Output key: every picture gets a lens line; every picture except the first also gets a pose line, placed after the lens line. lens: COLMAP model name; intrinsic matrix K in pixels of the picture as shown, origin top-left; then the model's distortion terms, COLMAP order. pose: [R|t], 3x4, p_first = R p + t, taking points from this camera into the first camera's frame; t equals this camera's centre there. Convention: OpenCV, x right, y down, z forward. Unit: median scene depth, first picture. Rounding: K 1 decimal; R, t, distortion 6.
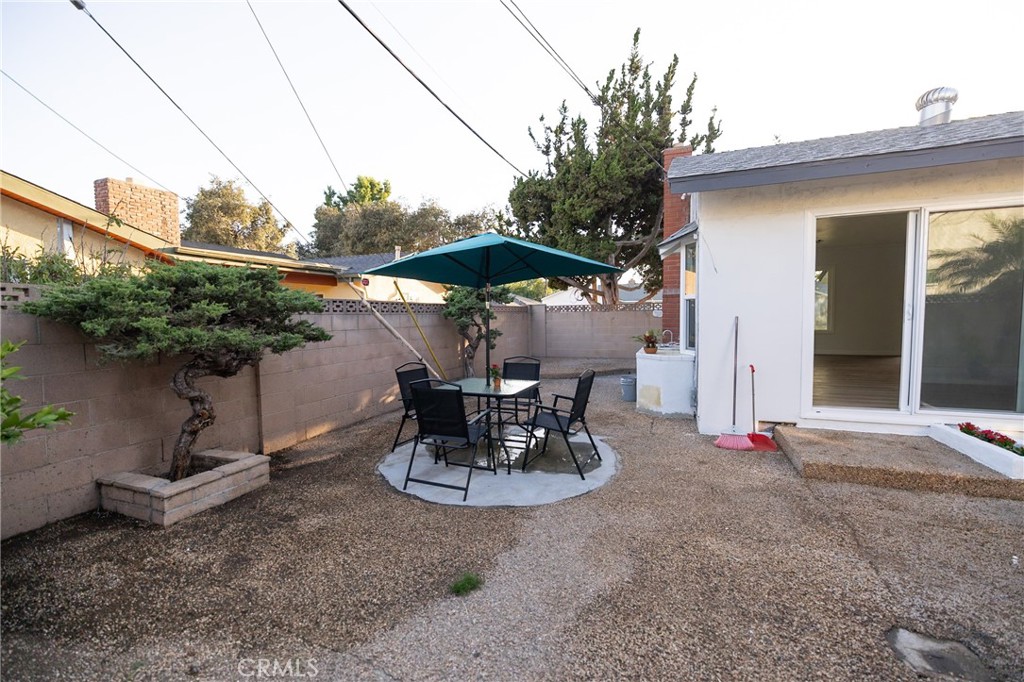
lens RADIAL K [[422.6, 0, 512.0], [0, 422.6, 341.0], [0, 0, 1]] dist [0.001747, 0.000266]
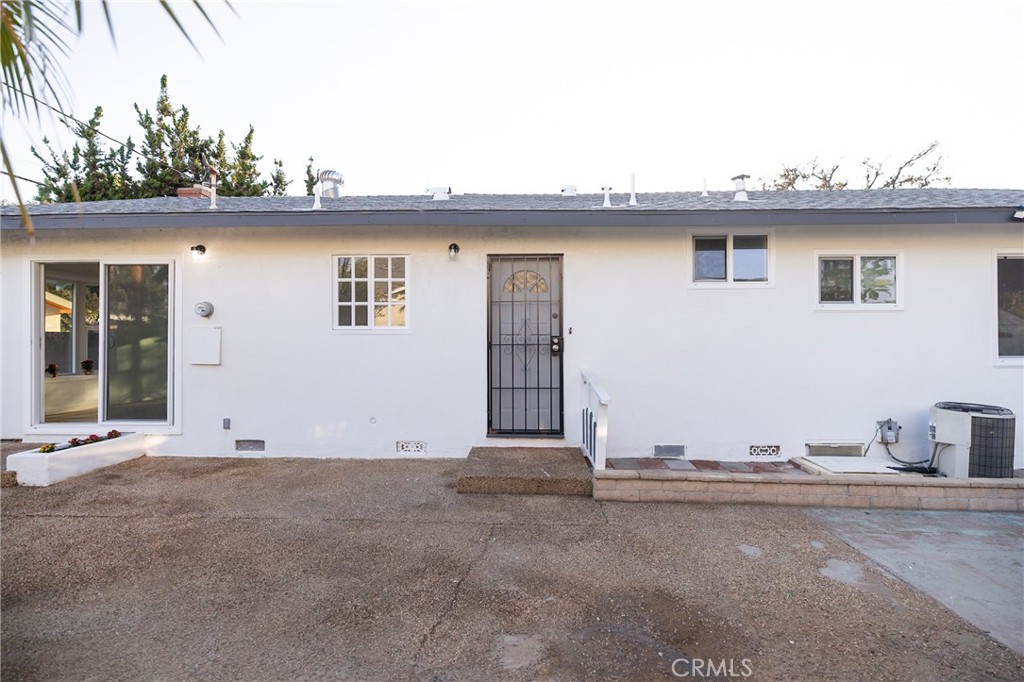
lens RADIAL K [[435.1, 0, 512.0], [0, 435.1, 341.0], [0, 0, 1]] dist [0.001425, 0.000198]
pose [[0.943645, 0.016007, 0.330572, 1.523144], [0.006391, 0.997762, -0.066557, 0.017804], [-0.330897, 0.064919, 0.941431, -0.552726]]
